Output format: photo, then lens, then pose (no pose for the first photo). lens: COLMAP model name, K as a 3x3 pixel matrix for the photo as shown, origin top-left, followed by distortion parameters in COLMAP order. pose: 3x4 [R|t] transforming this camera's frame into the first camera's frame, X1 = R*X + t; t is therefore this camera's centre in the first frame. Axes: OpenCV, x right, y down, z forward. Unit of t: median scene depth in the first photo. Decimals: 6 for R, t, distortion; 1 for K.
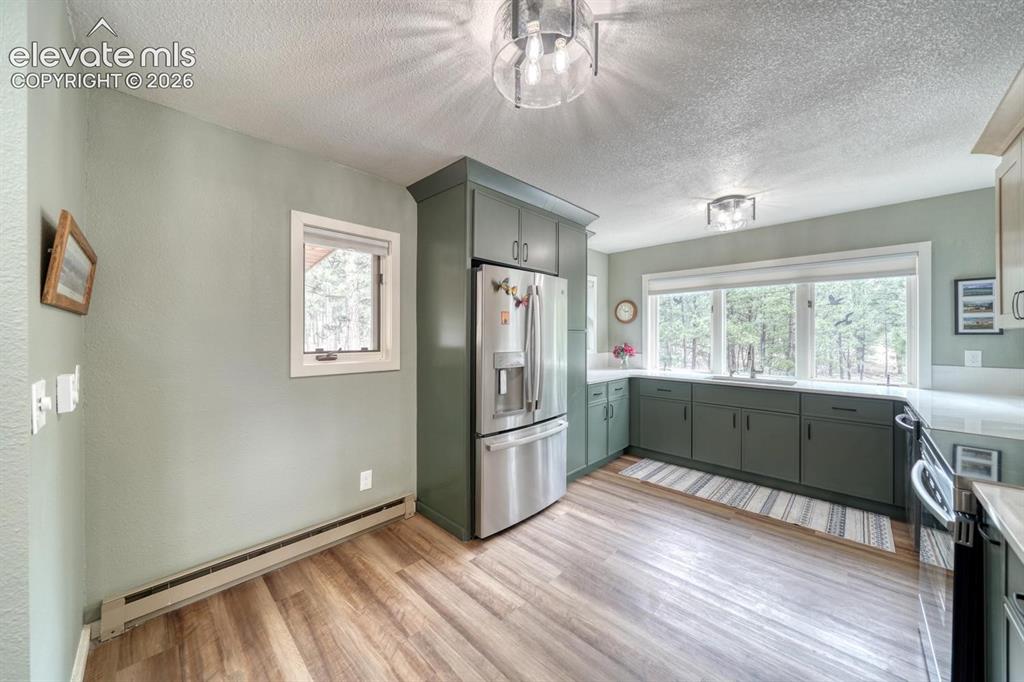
lens RADIAL K [[354.4, 0, 510.9], [0, 354.4, 336.3], [0, 0, 1]] dist [-0.001294, -0.000025]
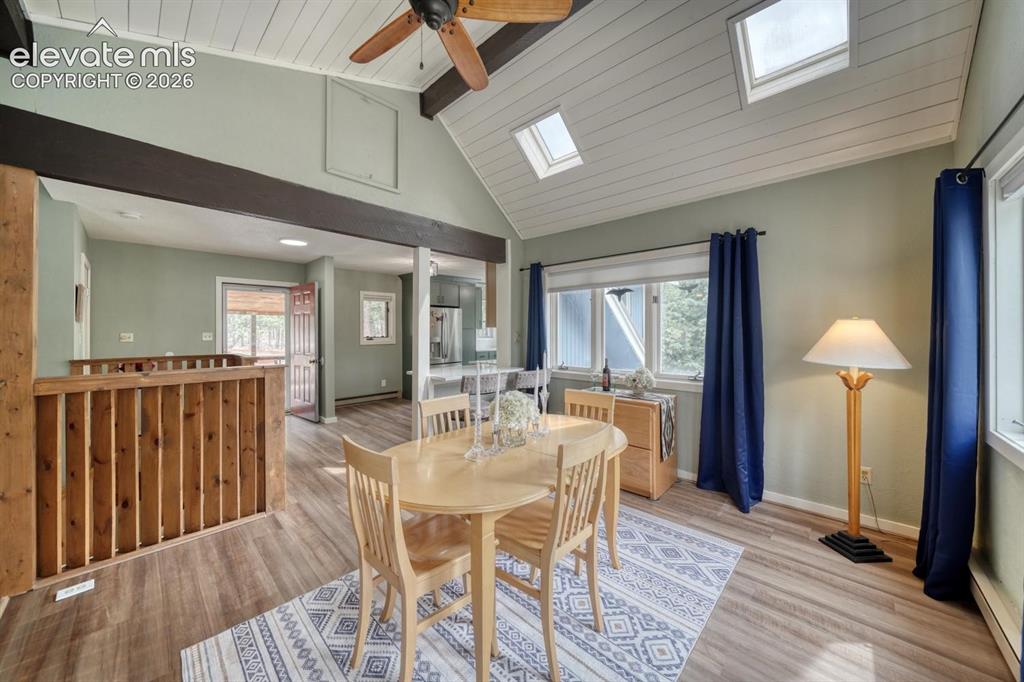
lens RADIAL K [[354.4, 0, 518.6], [0, 354.4, 333.4], [0, 0, 1]] dist [-0.001294, -0.000025]
pose [[0.999608, -0.004710, 0.027591, 0.585924], [0.004606, 0.999982, 0.003811, 0.007863], [-0.027609, -0.003683, 0.999612, -1.841109]]
